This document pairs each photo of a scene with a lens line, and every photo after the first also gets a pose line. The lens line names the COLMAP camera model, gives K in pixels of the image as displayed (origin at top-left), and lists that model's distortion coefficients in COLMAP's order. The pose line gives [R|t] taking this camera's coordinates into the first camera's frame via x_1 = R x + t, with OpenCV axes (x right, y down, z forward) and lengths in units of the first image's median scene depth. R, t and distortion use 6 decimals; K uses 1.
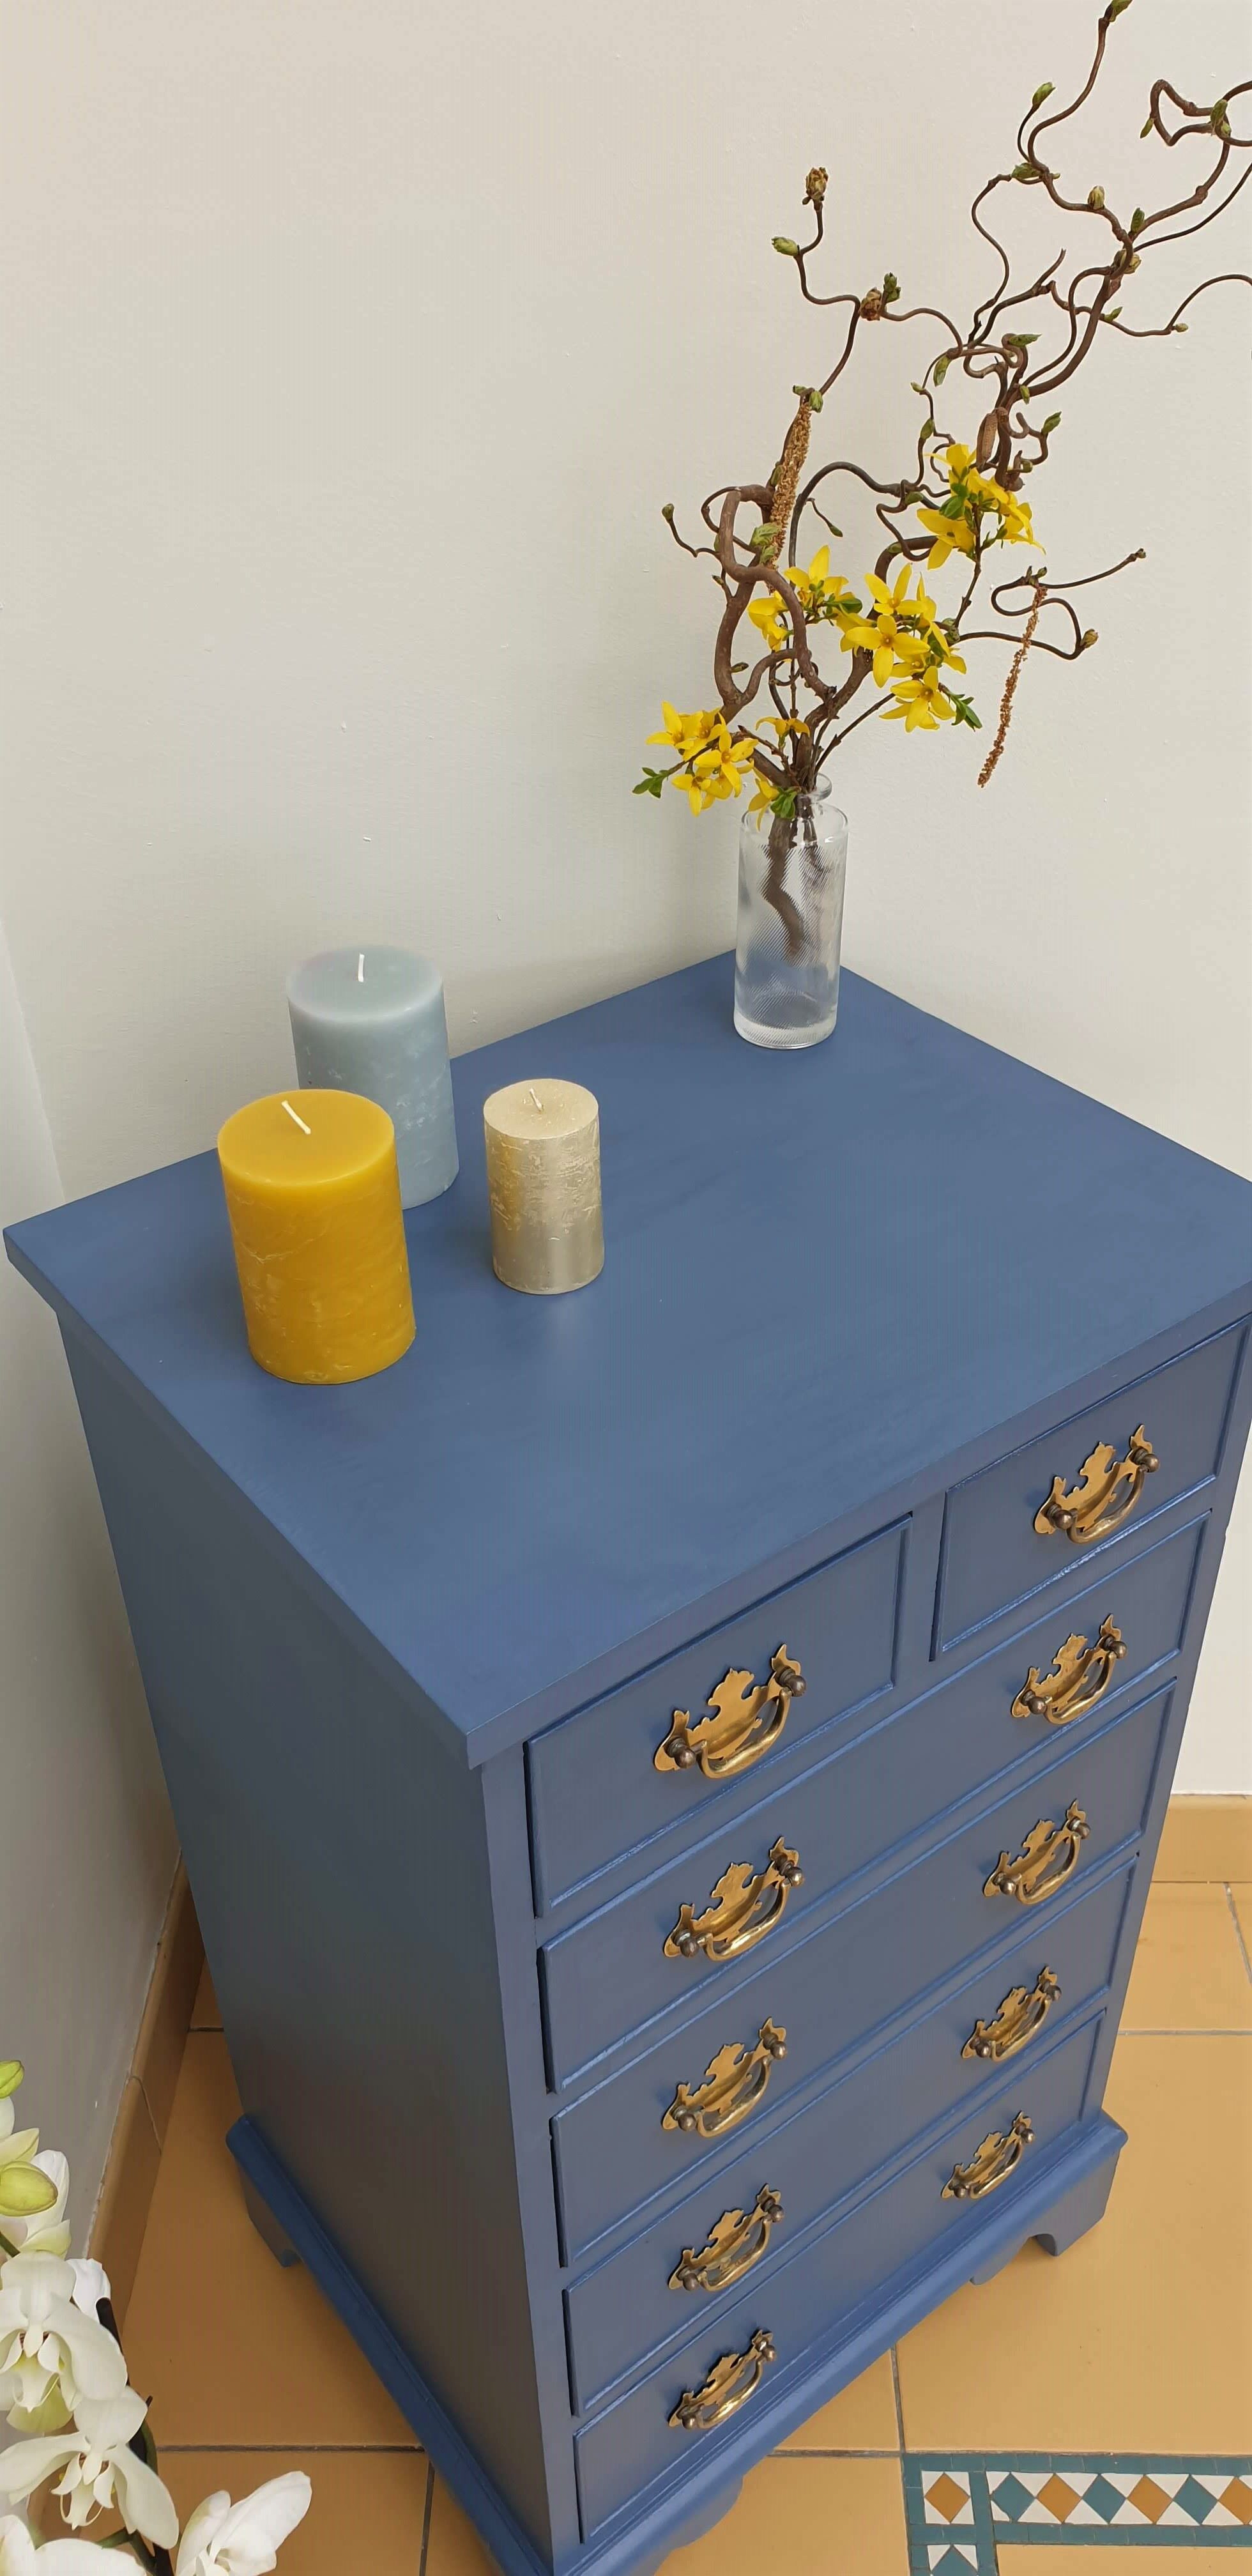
lens RADIAL K [[1957.2, 0, 585.9], [0, 1957.2, 1197.9], [0, 0, 1]] dist [0.059651, -0.065190]
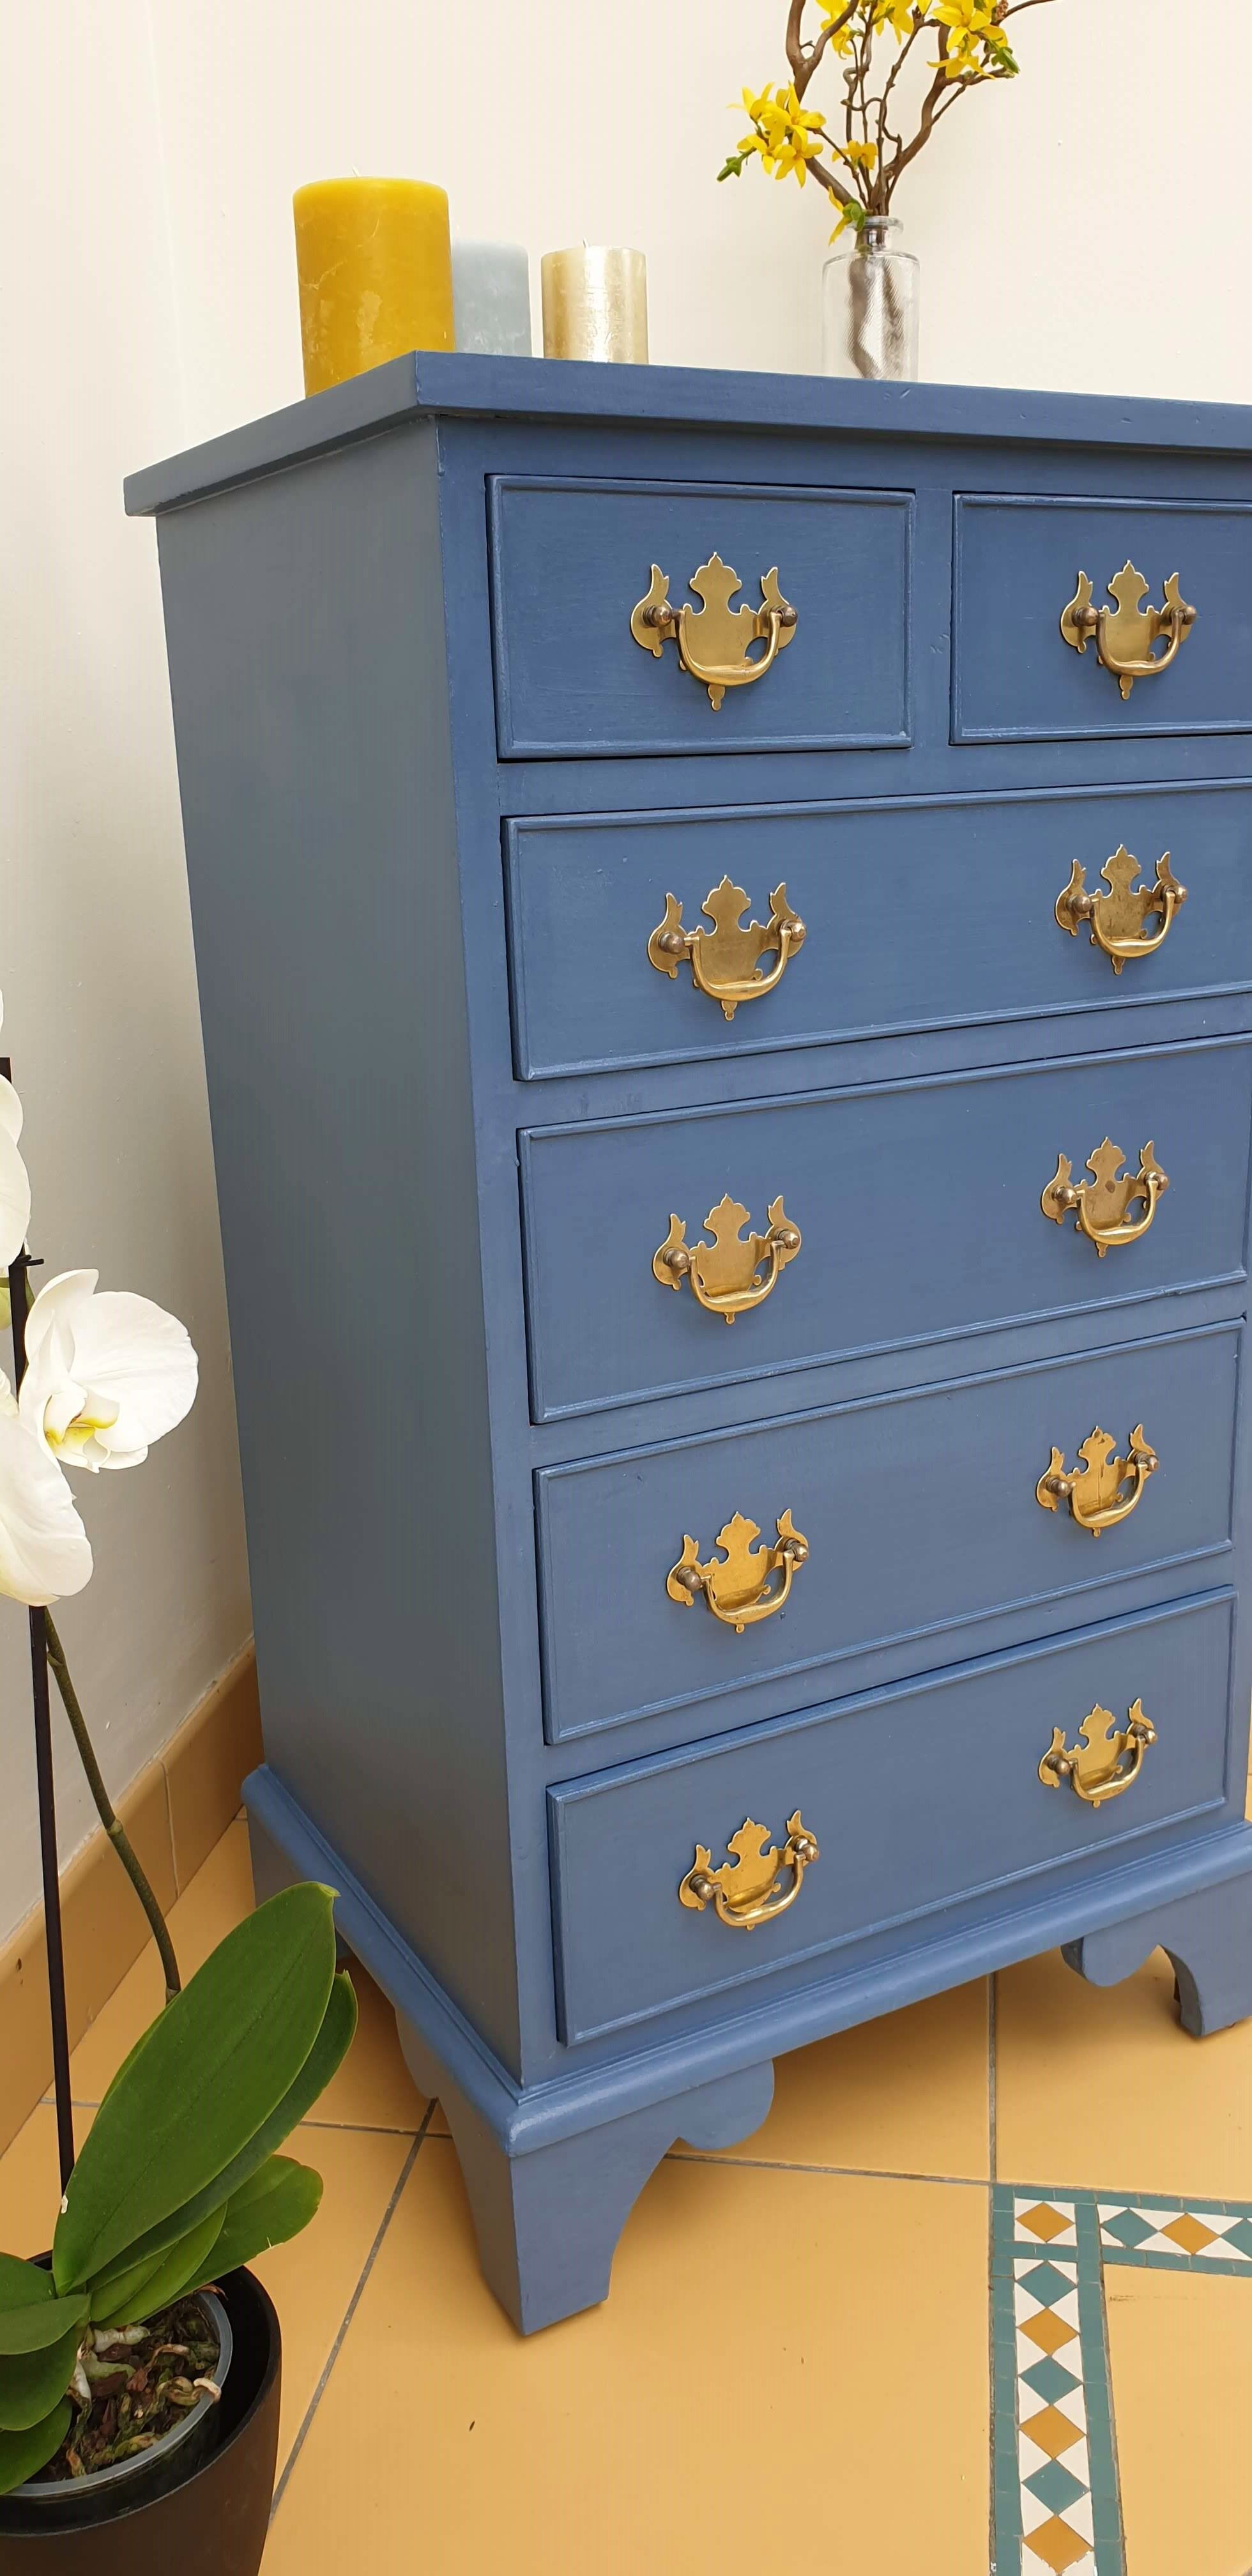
lens RADIAL K [[1974.9, 0, 618.7], [0, 1974.9, 1264.6], [0, 0, 1]] dist [0.019443, 0.001568]
pose [[0.989195, 0.033281, -0.142780, 0.116100], [-0.081257, 0.935080, -0.344996, 0.592598], [0.122029, 0.352870, 0.927681, 0.114819]]
